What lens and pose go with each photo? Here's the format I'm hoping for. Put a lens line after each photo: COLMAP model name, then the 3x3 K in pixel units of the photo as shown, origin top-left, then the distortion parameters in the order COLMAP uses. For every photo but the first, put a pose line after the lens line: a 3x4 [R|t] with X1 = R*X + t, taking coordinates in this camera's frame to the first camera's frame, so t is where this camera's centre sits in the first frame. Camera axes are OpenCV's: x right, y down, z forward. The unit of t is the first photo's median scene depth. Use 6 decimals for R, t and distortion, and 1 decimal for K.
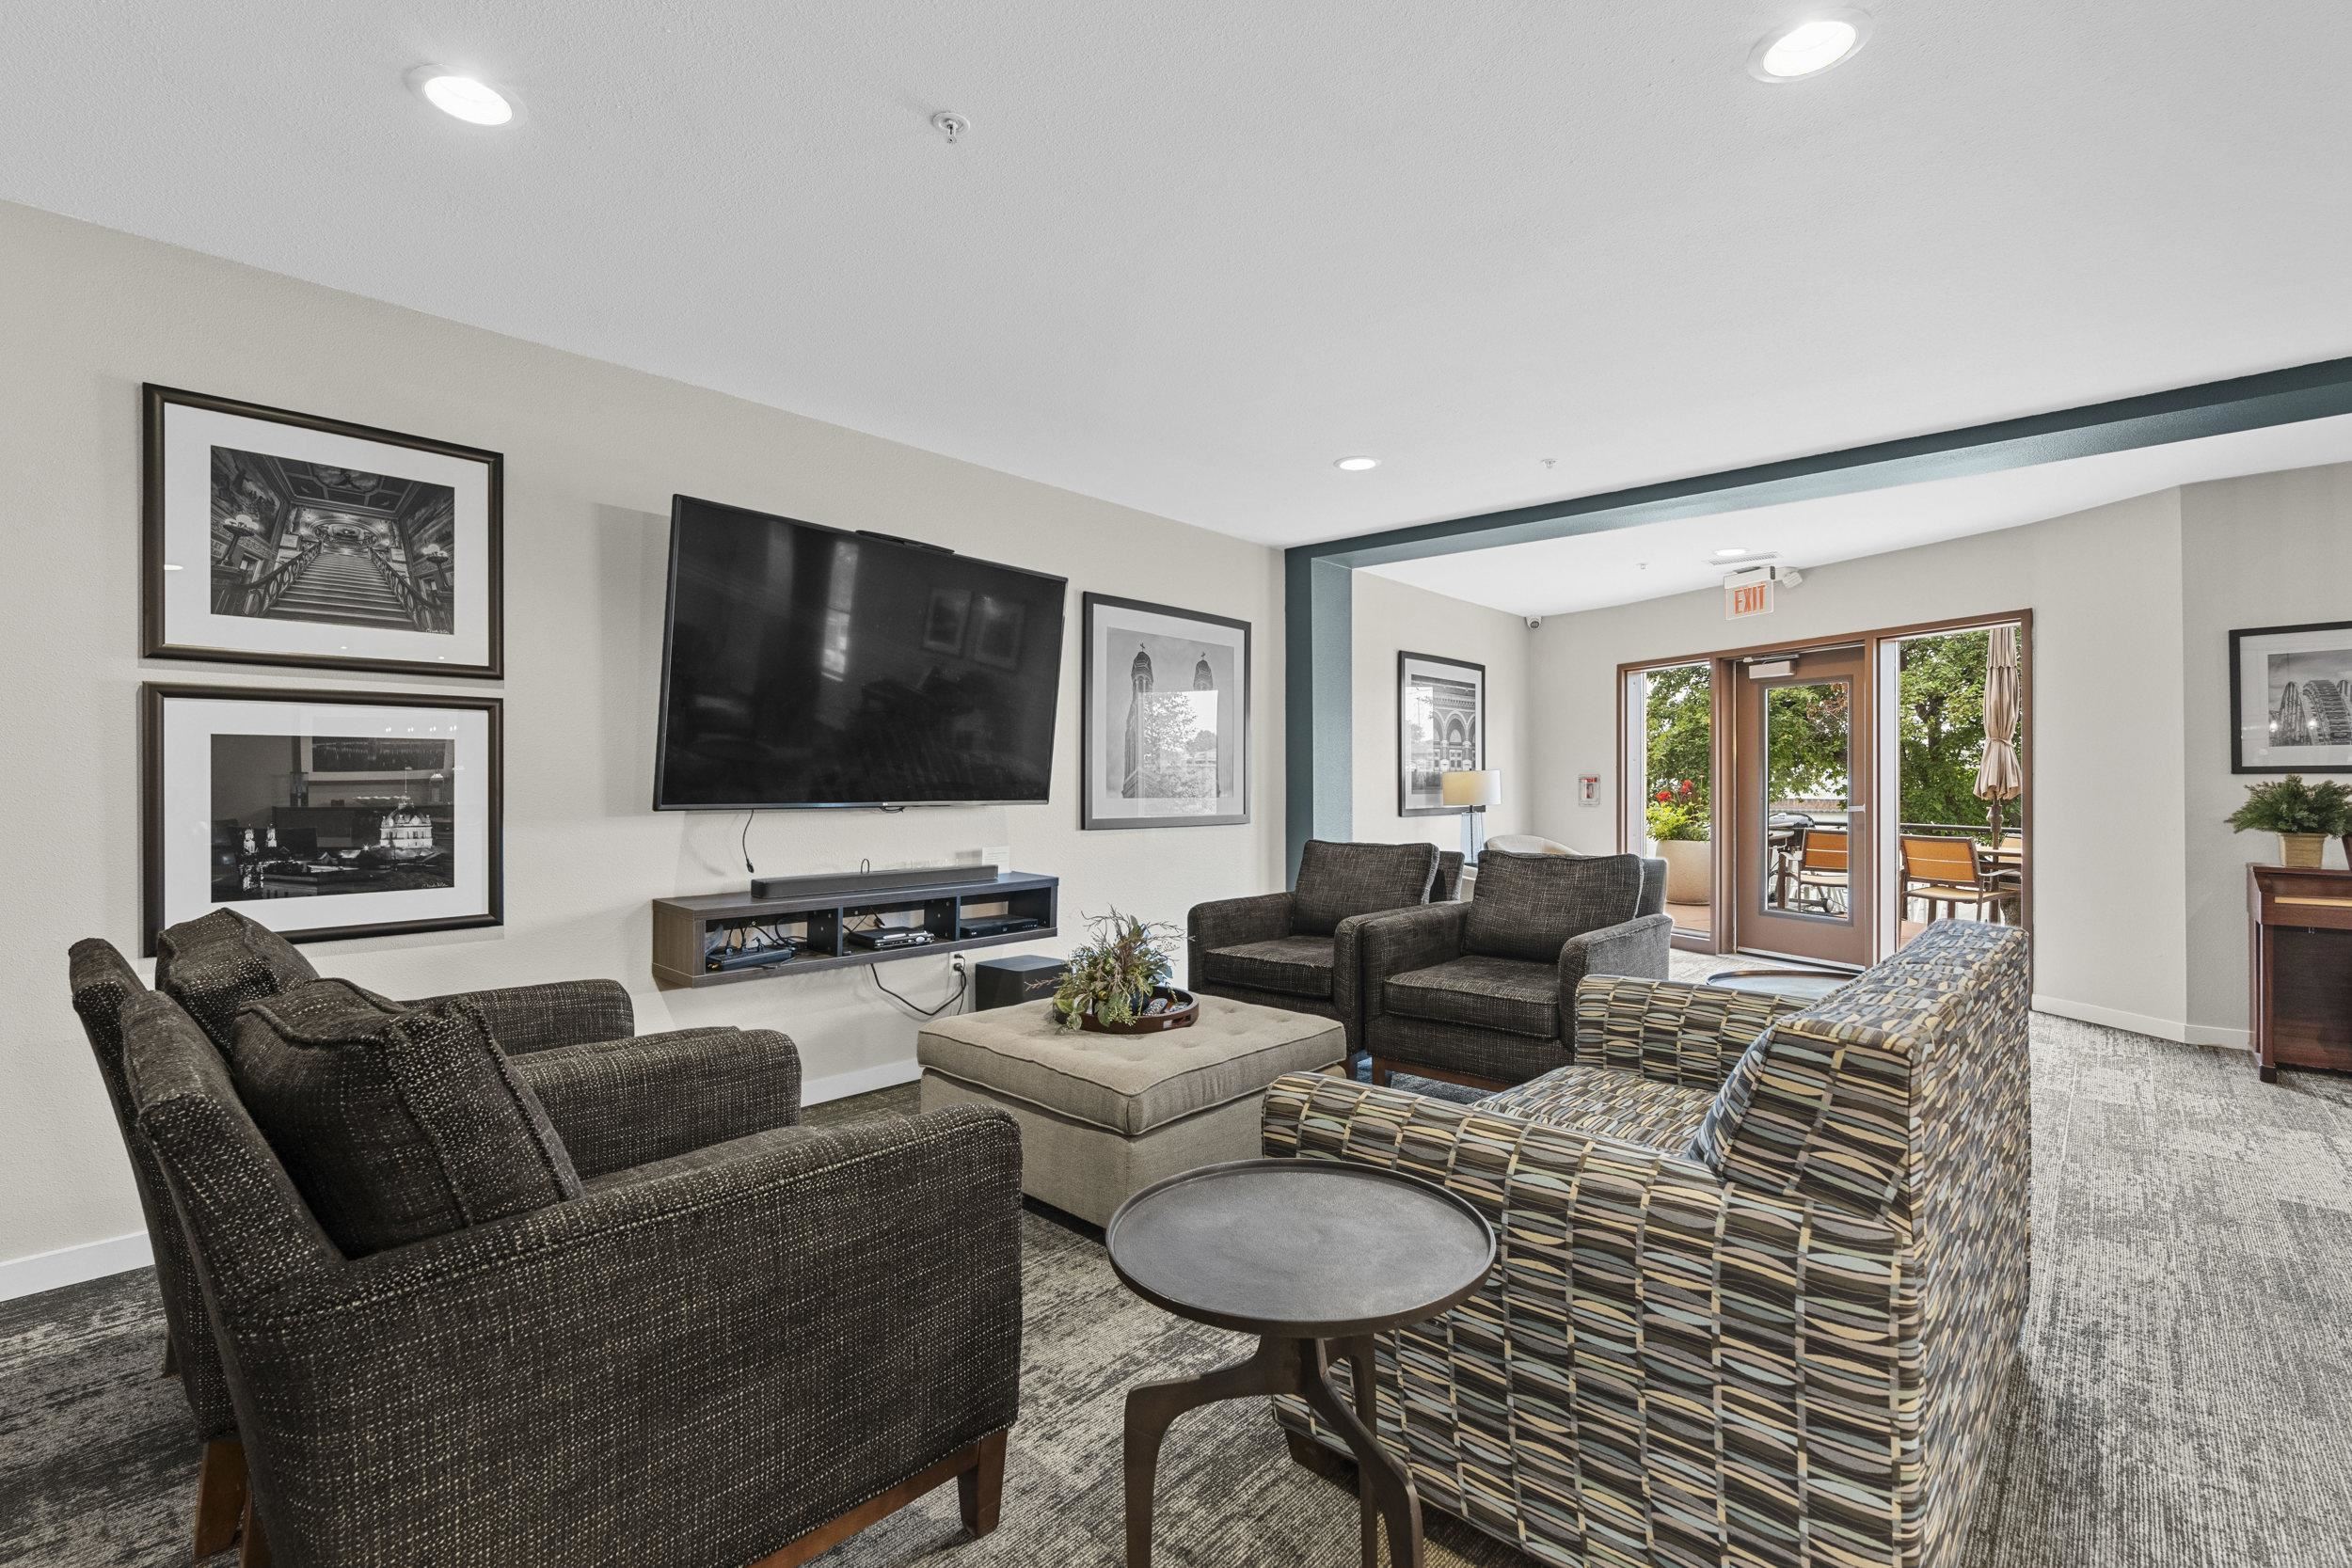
lens RADIAL K [[1057.7, 0, 1162.0], [0, 1057.7, 770.8], [0, 0, 1]] dist [-0.005693, -0.000014]
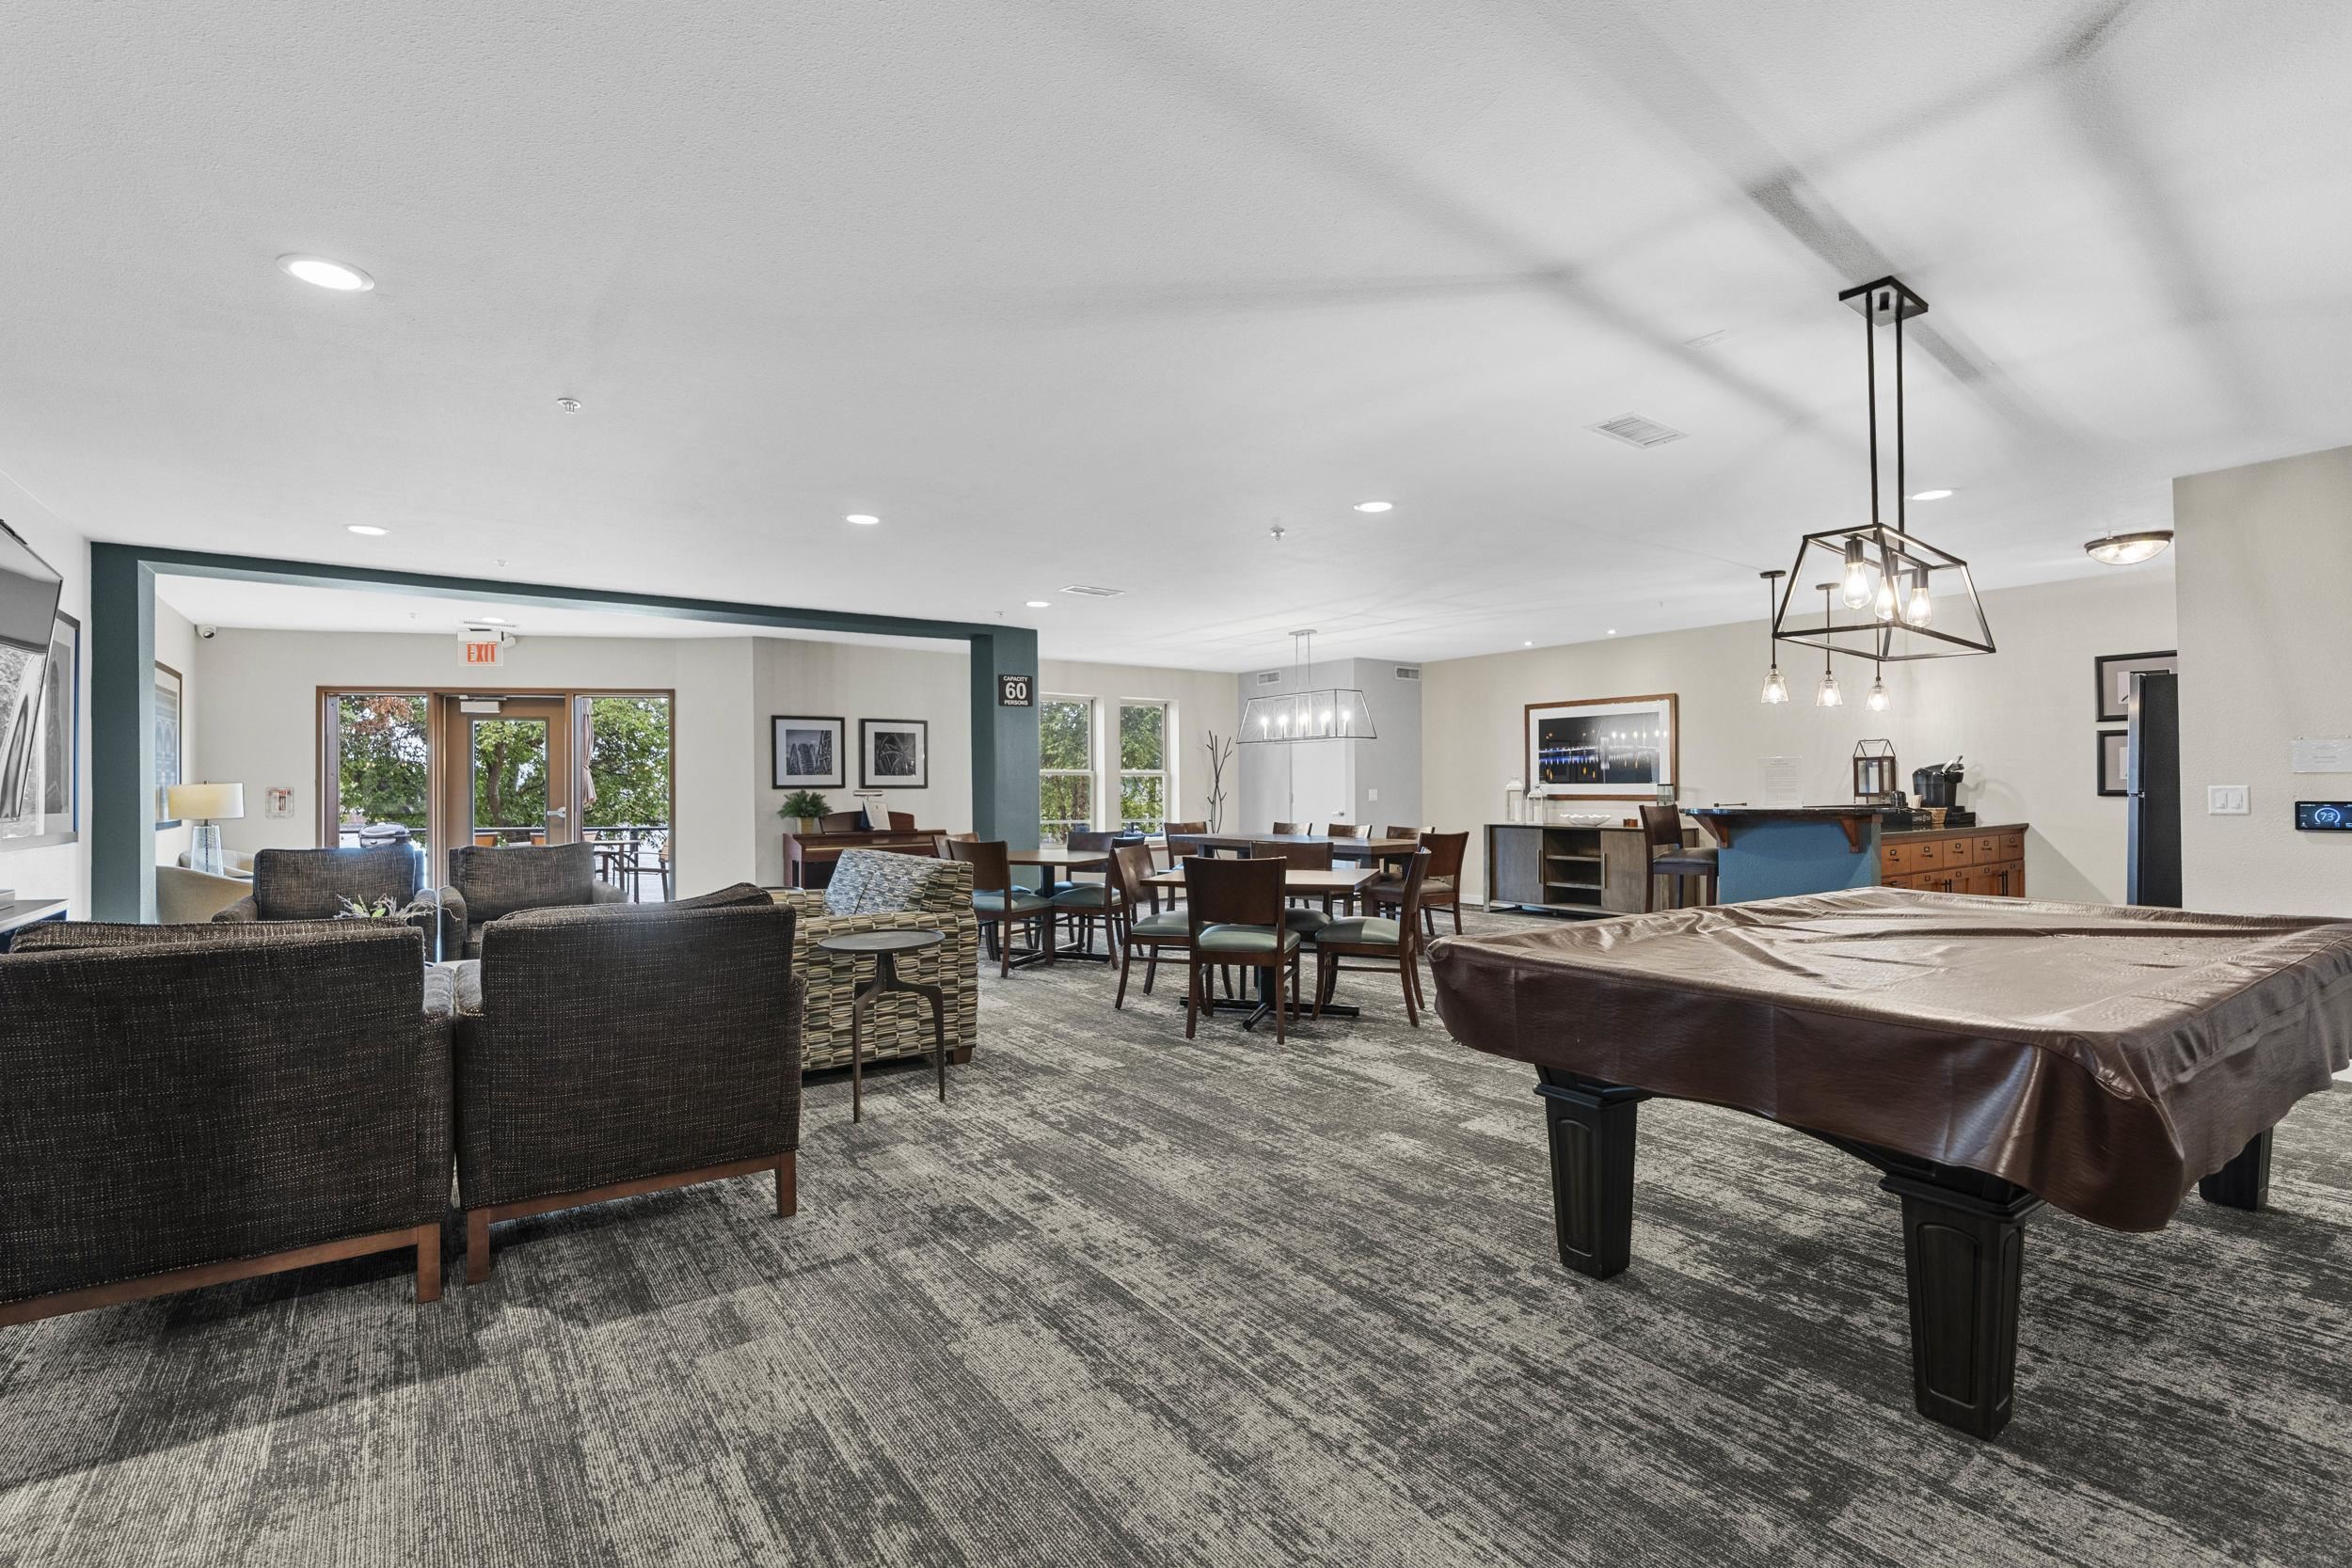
lens RADIAL K [[1057.7, 0, 1162.0], [0, 1057.7, 770.8], [0, 0, 1]] dist [-0.005693, -0.000014]
pose [[0.210982, 0.015984, 0.977359, -0.680646], [-0.006174, 0.999868, -0.015019, -0.004848], [-0.977470, -0.002865, 0.211053, -0.112047]]
